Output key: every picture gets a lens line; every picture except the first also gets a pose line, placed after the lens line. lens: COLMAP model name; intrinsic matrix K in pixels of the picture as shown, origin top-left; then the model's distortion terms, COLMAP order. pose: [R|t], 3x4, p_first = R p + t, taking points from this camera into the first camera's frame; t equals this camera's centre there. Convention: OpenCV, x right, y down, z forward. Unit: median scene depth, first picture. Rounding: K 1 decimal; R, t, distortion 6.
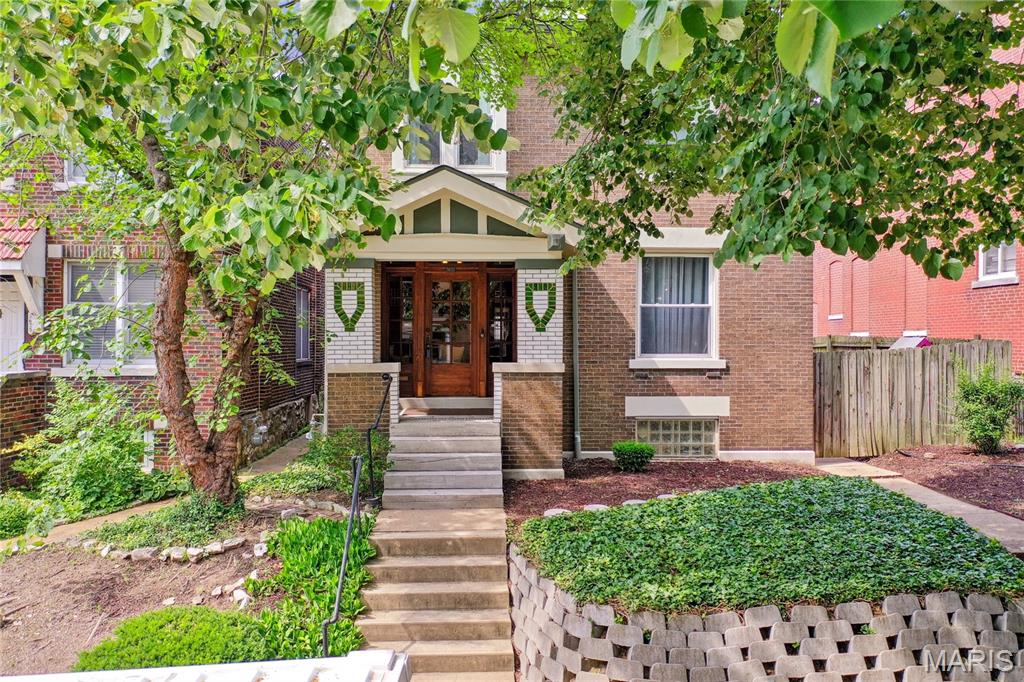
lens RADIAL K [[806.1, 0, 512.6], [0, 806.1, 342.3], [0, 0, 1]] dist [0.010184, -0.000924]
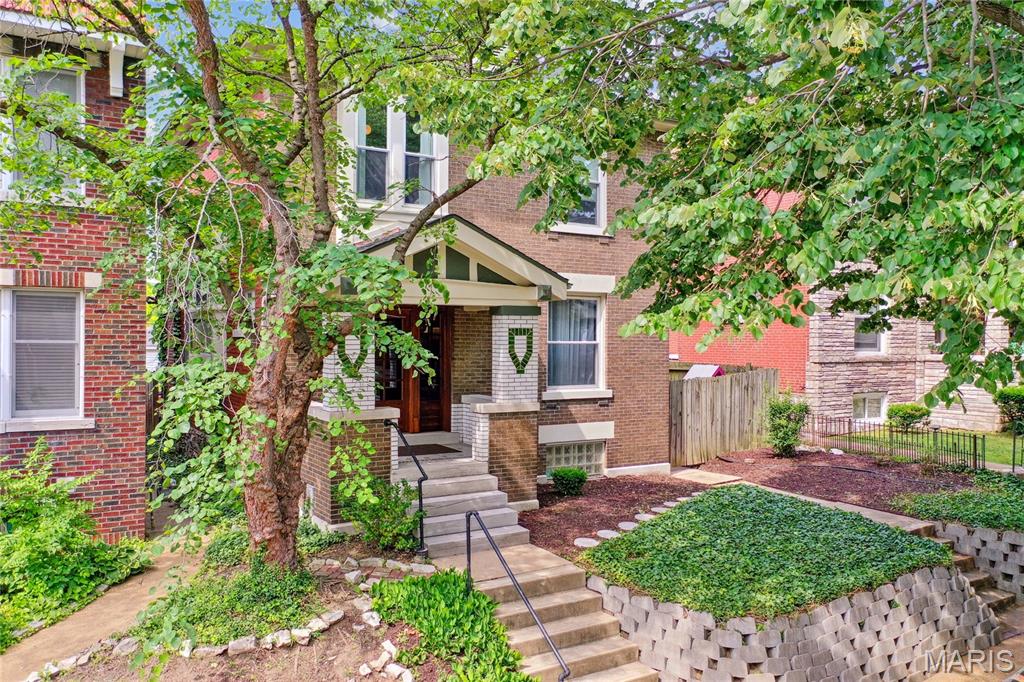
lens RADIAL K [[806.1, 0, 514.3], [0, 806.1, 340.7], [0, 0, 1]] dist [0.010184, -0.000924]
pose [[0.874013, 0.002327, 0.485896, -0.494180], [-0.003421, 0.999993, 0.001364, -0.058503], [-0.485890, -0.002854, 0.874015, 0.065349]]
